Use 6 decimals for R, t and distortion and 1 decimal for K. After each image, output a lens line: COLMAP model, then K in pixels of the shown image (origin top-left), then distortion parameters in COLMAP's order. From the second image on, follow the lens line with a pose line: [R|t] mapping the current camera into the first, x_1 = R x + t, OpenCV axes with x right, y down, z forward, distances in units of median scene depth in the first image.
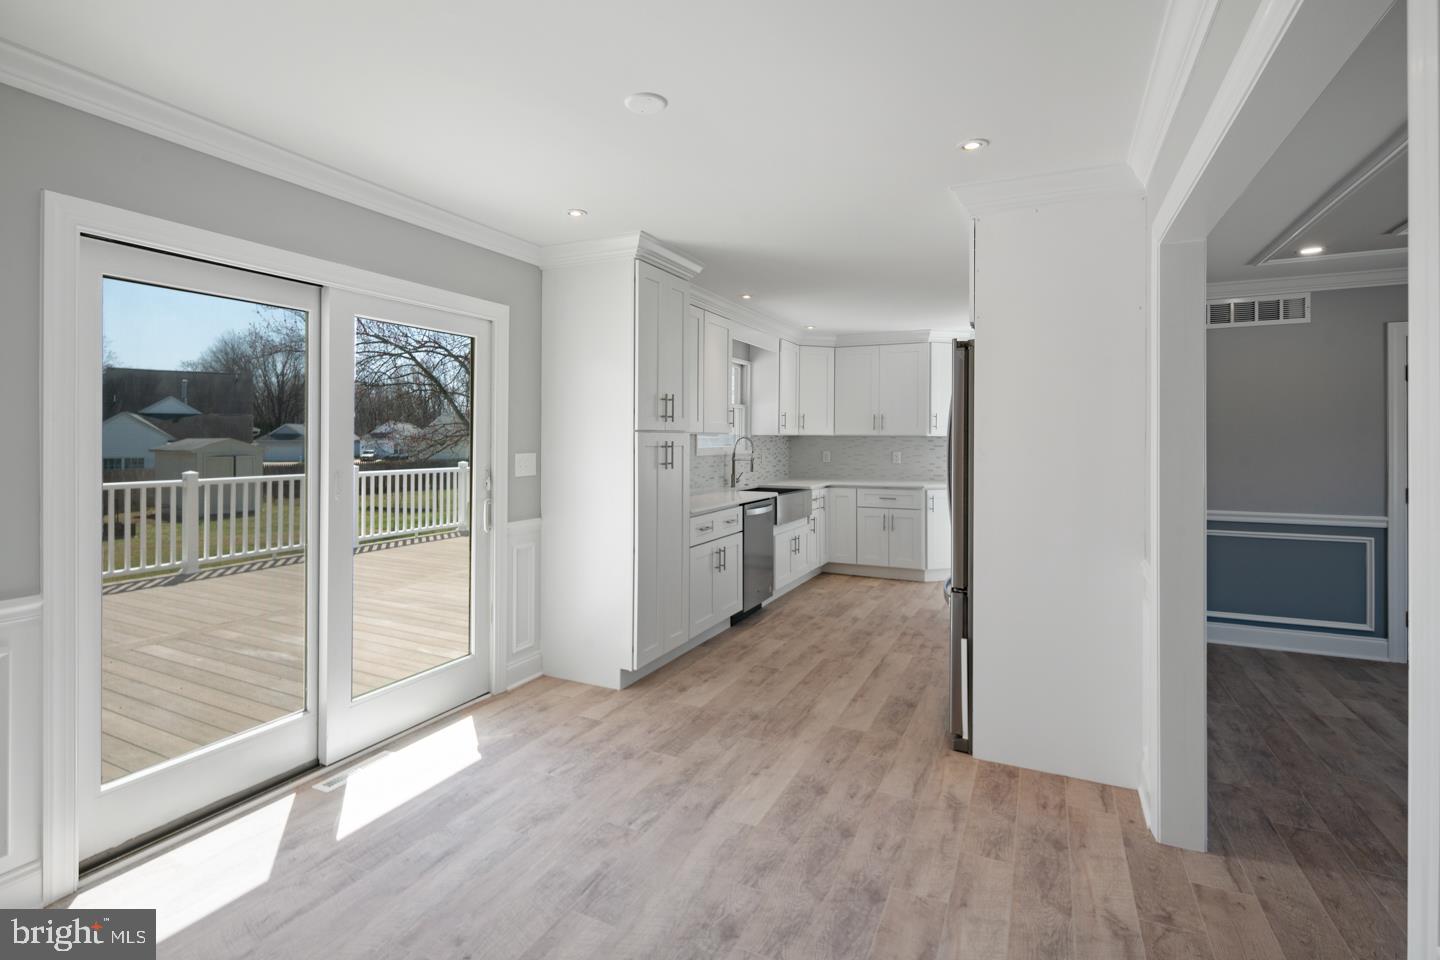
lens RADIAL K [[700.0, 0, 690.8], [0, 700.0, 442.1], [0, 0, 1]] dist [0.009396, -0.004883]
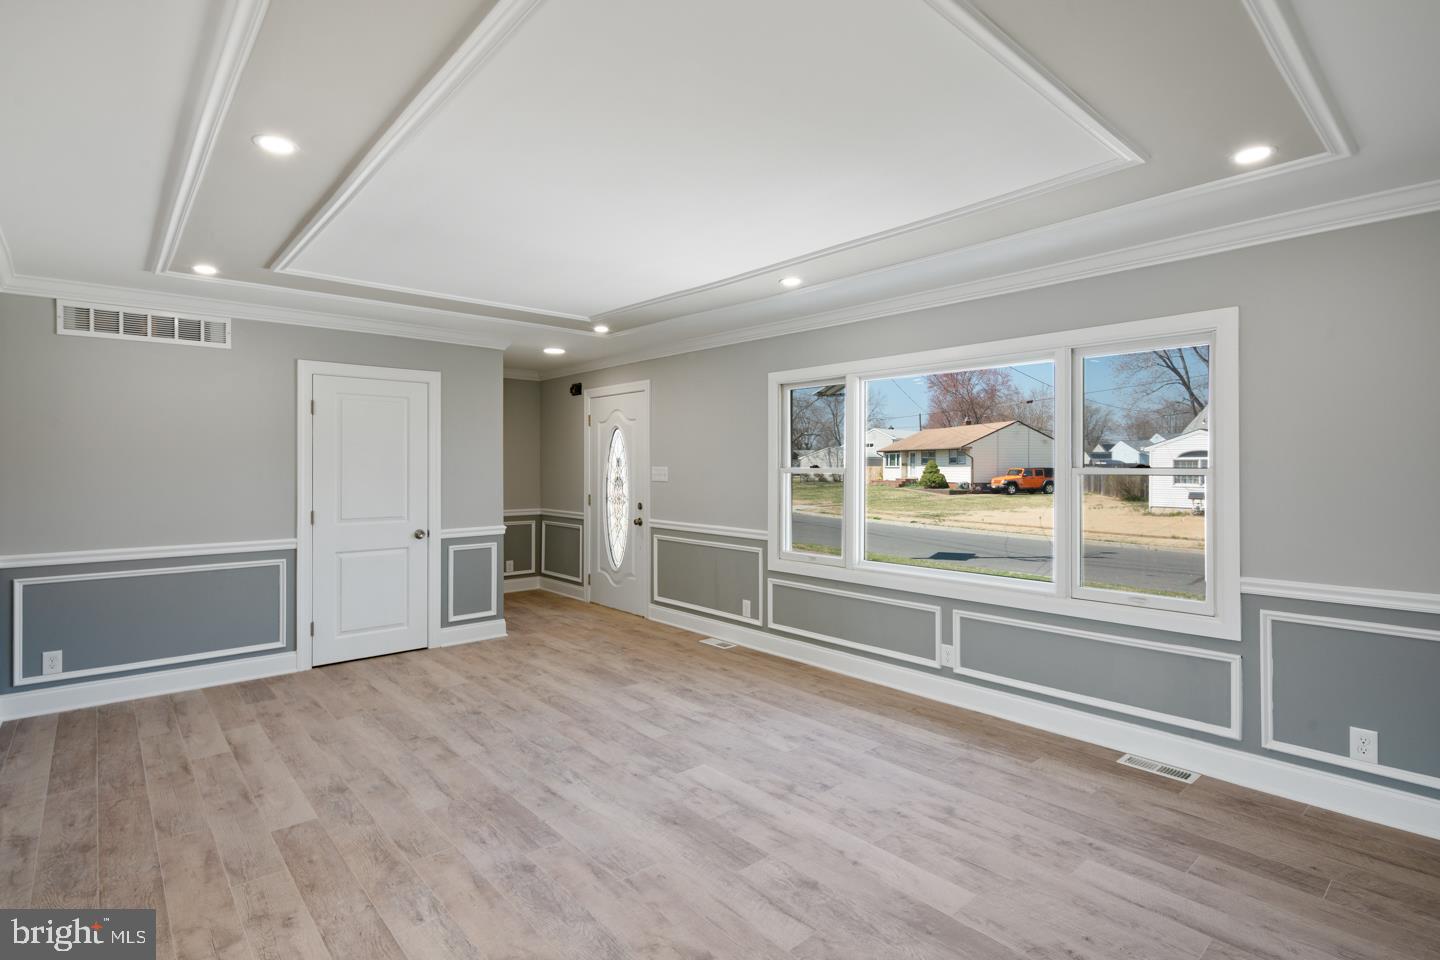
lens RADIAL K [[700.0, 0, 698.2], [0, 700.0, 463.4], [0, 0, 1]] dist [0.009396, -0.004883]
pose [[0.388911, 0.003424, 0.921269, 0.274007], [0.003501, 0.999980, -0.005195, -0.001430], [-0.921269, 0.005245, 0.388892, 0.010501]]
